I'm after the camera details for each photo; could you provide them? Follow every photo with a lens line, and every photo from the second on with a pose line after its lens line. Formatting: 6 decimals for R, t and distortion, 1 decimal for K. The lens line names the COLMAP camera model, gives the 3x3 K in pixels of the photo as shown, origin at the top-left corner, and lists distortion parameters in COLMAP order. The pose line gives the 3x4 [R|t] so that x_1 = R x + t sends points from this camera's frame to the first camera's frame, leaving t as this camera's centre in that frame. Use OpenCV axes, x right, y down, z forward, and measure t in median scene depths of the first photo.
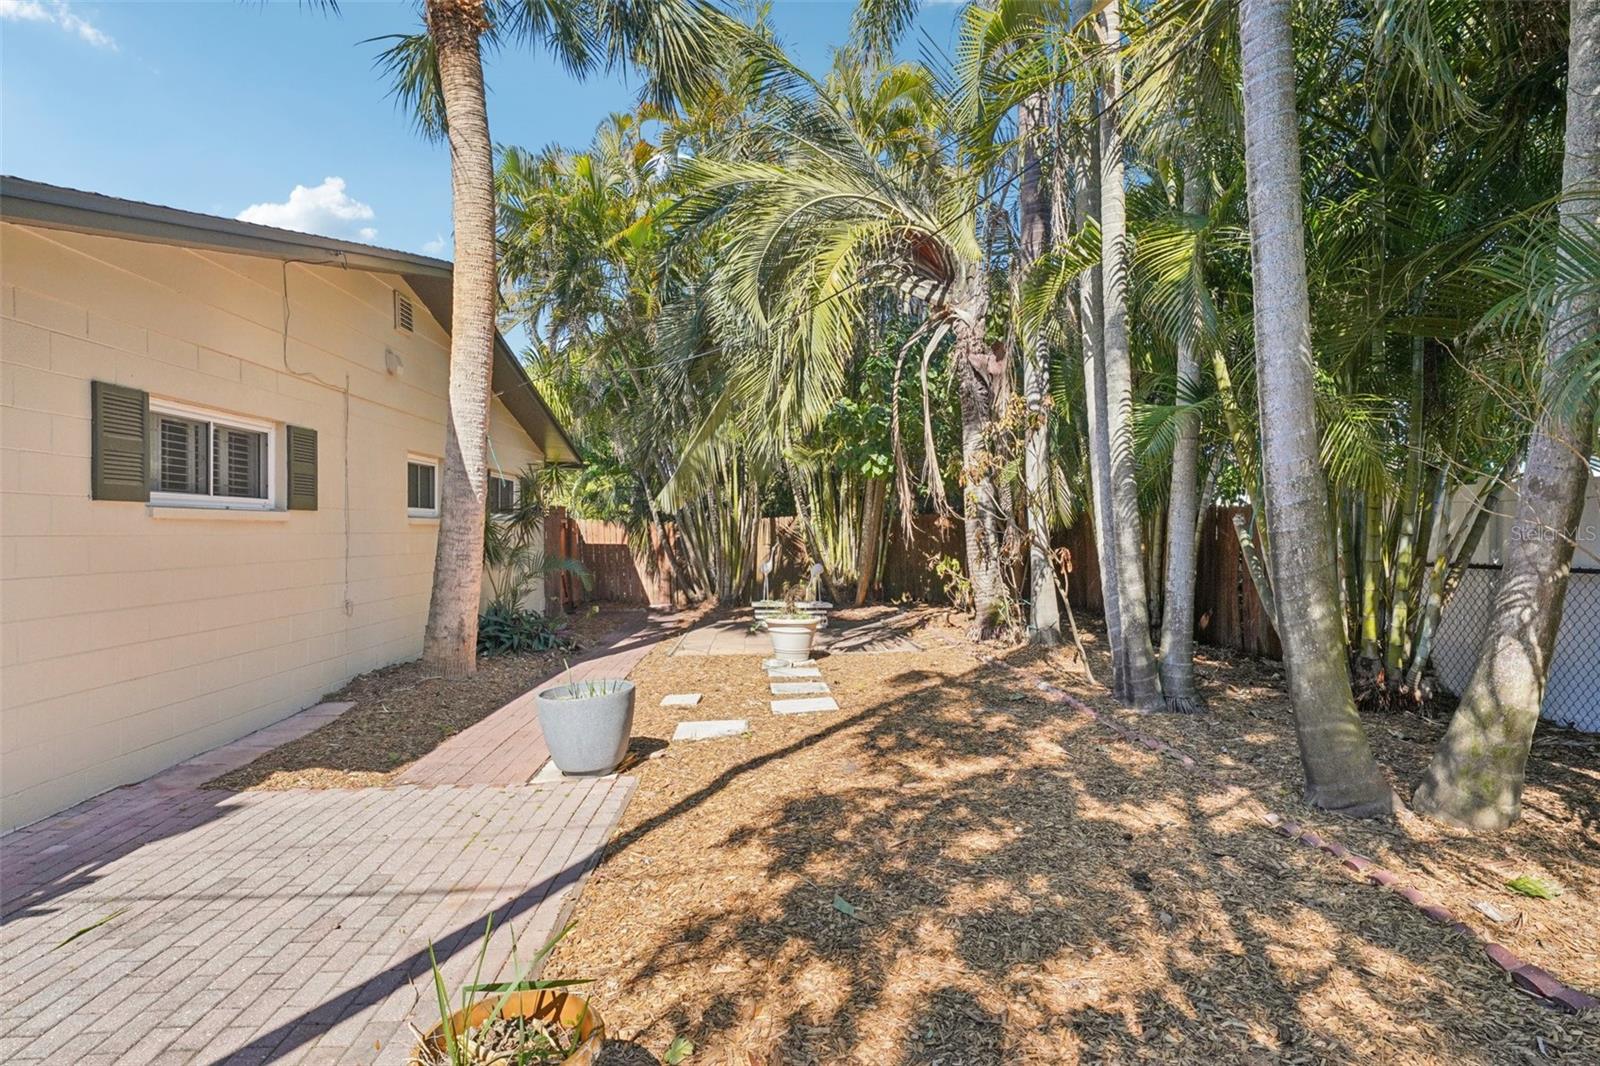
lens RADIAL K [[819.5, 0, 806.9], [0, 819.5, 536.8], [0, 0, 1]] dist [0.000337, 0.001132]
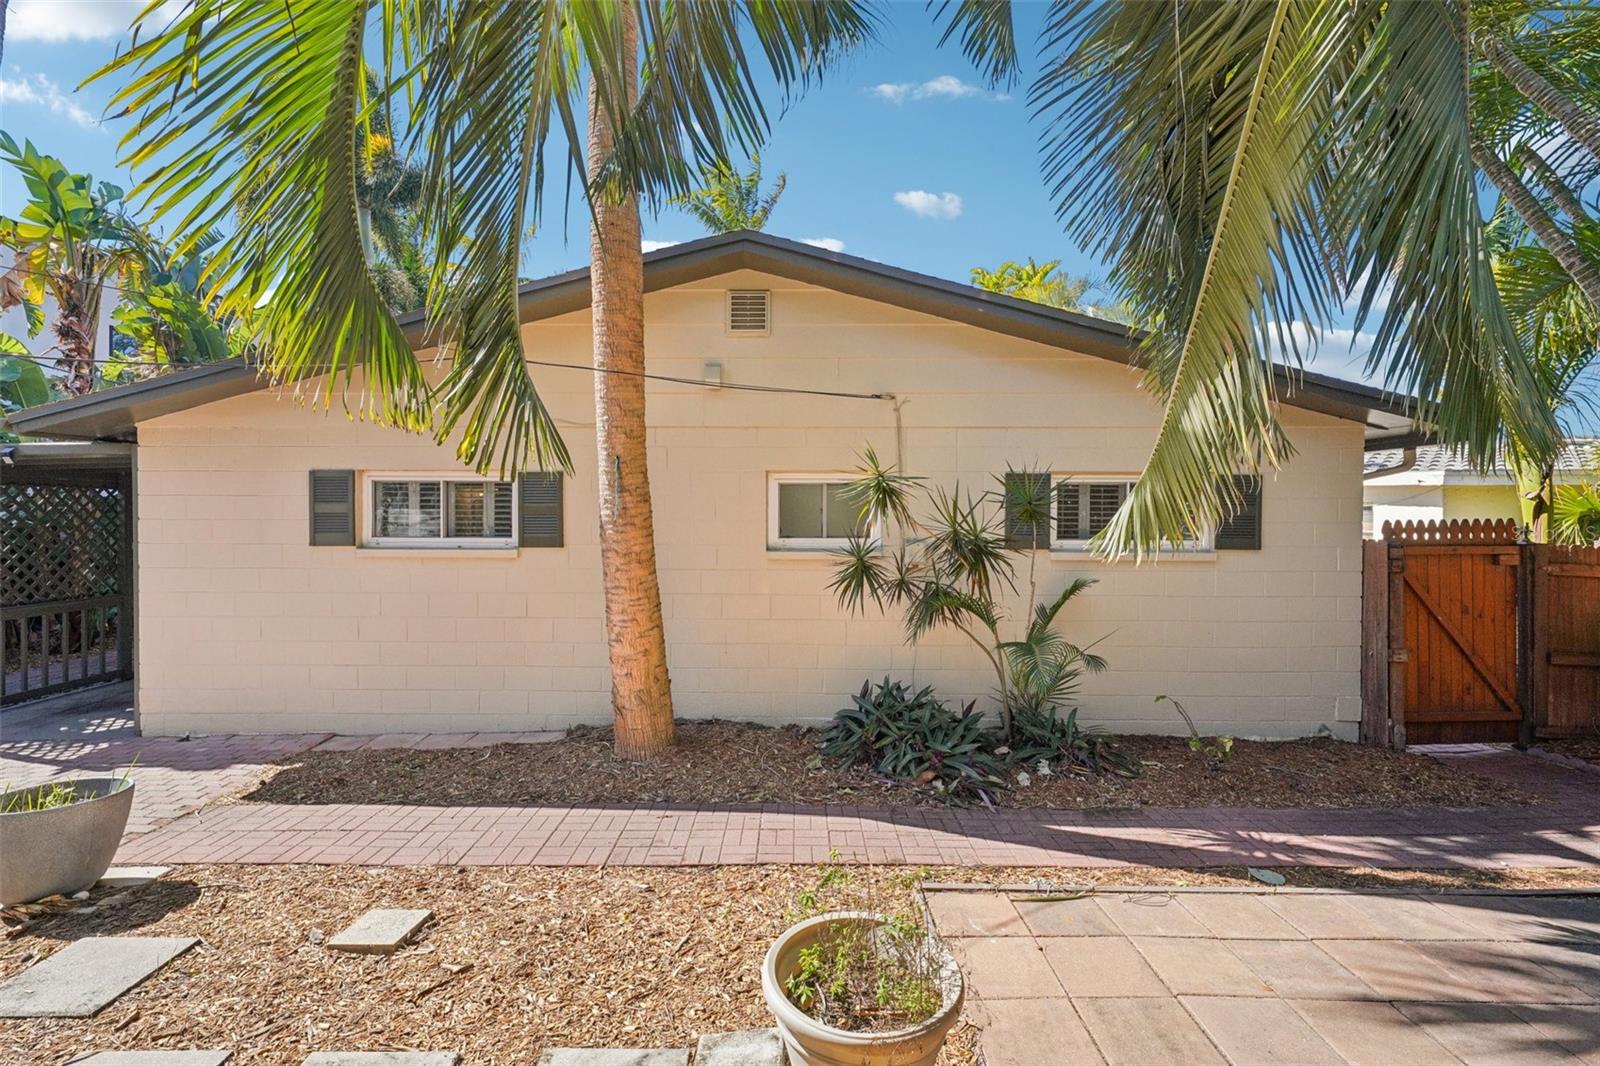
lens RADIAL K [[708.0, 0, 805.1], [0, 708.0, 528.1], [0, 0, 1]] dist [-0.002078, 0.000089]
pose [[-0.042034, -0.009732, -0.999069, 0.337942], [-0.012162, 0.999883, -0.009228, -0.059296], [0.999042, 0.011763, -0.042148, 1.540055]]
